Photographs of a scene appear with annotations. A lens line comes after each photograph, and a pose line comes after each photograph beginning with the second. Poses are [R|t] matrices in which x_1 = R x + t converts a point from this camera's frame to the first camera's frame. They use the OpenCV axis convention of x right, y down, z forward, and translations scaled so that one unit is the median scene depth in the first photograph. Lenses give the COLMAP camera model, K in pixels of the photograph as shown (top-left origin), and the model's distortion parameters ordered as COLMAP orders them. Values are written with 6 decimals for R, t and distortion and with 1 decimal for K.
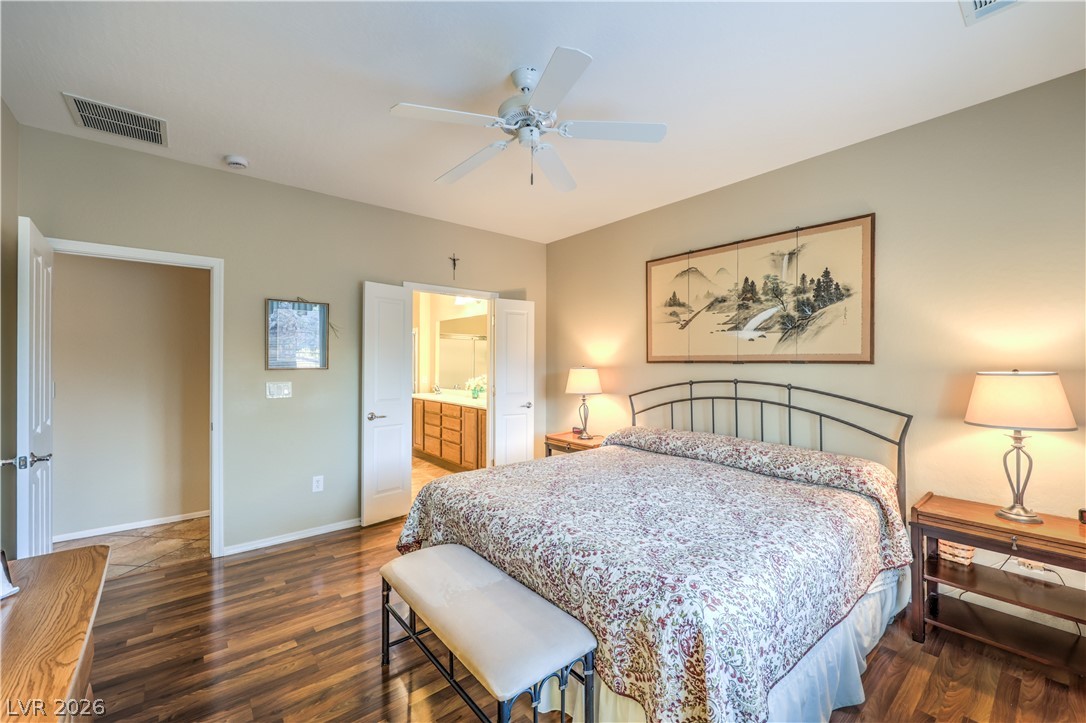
lens RADIAL K [[447.8, 0, 541.2], [0, 447.8, 359.0], [0, 0, 1]] dist [-0.002081, -0.000680]
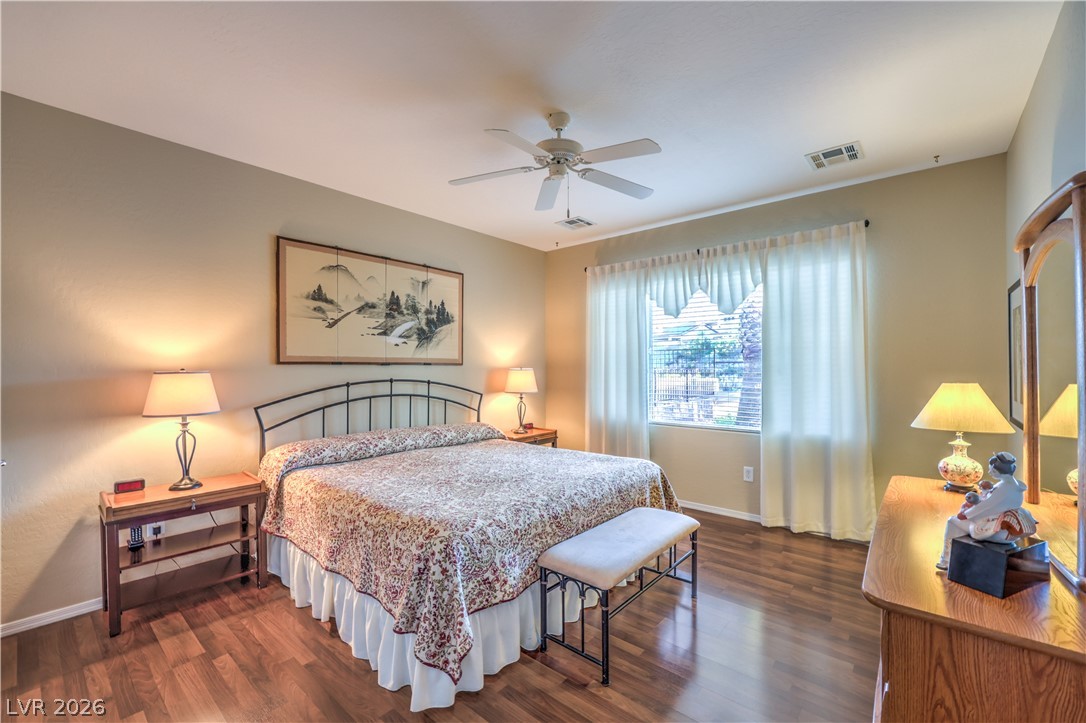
lens RADIAL K [[447.8, 0, 537.2], [0, 447.8, 364.9], [0, 0, 1]] dist [-0.002081, -0.000680]
pose [[-0.171860, -0.007091, 0.985096, -0.752550], [-0.017399, 0.999840, 0.004161, -0.001151], [-0.984968, -0.016425, -0.171956, 0.818227]]
